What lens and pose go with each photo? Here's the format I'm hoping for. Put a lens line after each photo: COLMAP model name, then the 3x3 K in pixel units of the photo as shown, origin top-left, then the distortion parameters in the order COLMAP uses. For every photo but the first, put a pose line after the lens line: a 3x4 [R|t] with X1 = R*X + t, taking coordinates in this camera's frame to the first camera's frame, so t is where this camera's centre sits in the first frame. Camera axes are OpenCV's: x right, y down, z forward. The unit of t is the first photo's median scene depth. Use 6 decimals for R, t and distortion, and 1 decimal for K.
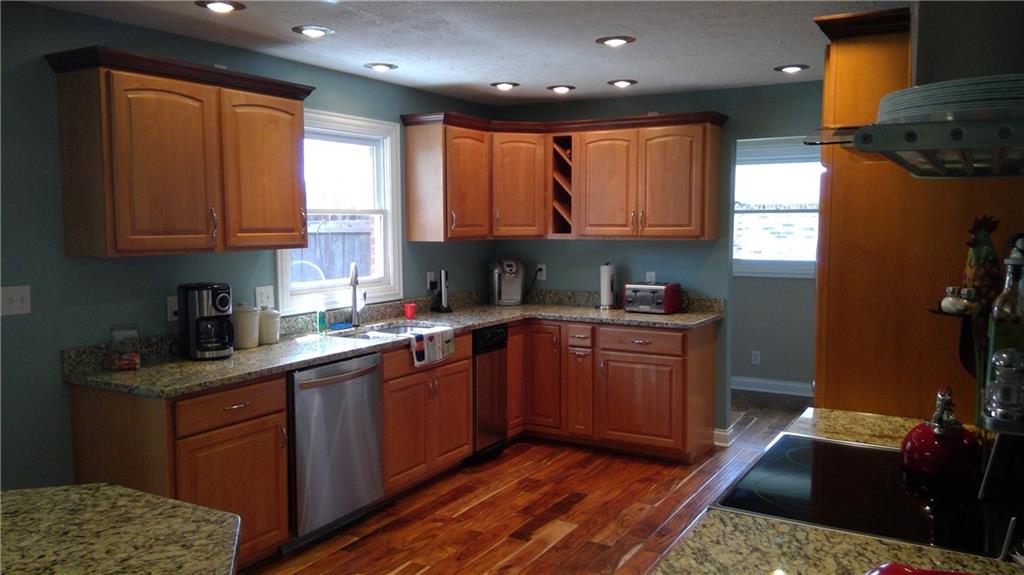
lens RADIAL K [[807.3, 0, 514.7], [0, 807.3, 288.5], [0, 0, 1]] dist [0.062827, -0.108563]
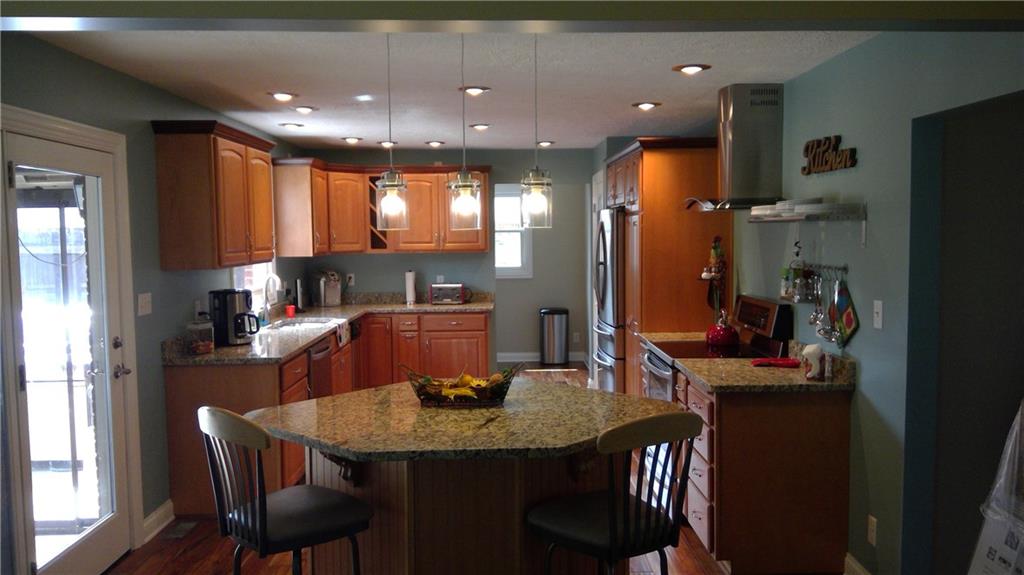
lens RADIAL K [[807.3, 0, 511.4], [0, 807.3, 286.9], [0, 0, 1]] dist [0.062827, -0.108563]
pose [[0.861087, -0.041226, 0.506784, -0.467543], [0.053013, 0.998555, -0.008844, 0.018811], [-0.505687, 0.034482, 0.862028, -0.276933]]
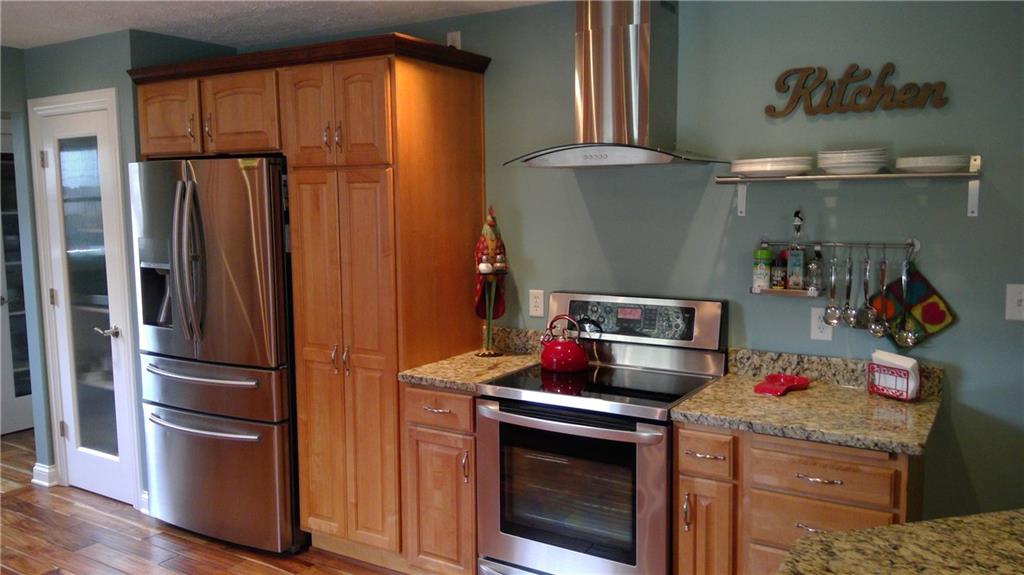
lens RADIAL K [[807.3, 0, 511.1], [0, 807.3, 288.1], [0, 0, 1]] dist [0.062827, -0.108563]
pose [[0.041273, -0.108663, 0.993221, -0.406836], [0.100230, 0.989504, 0.104091, -0.041284], [-0.994108, 0.095255, 0.051731, 0.413083]]
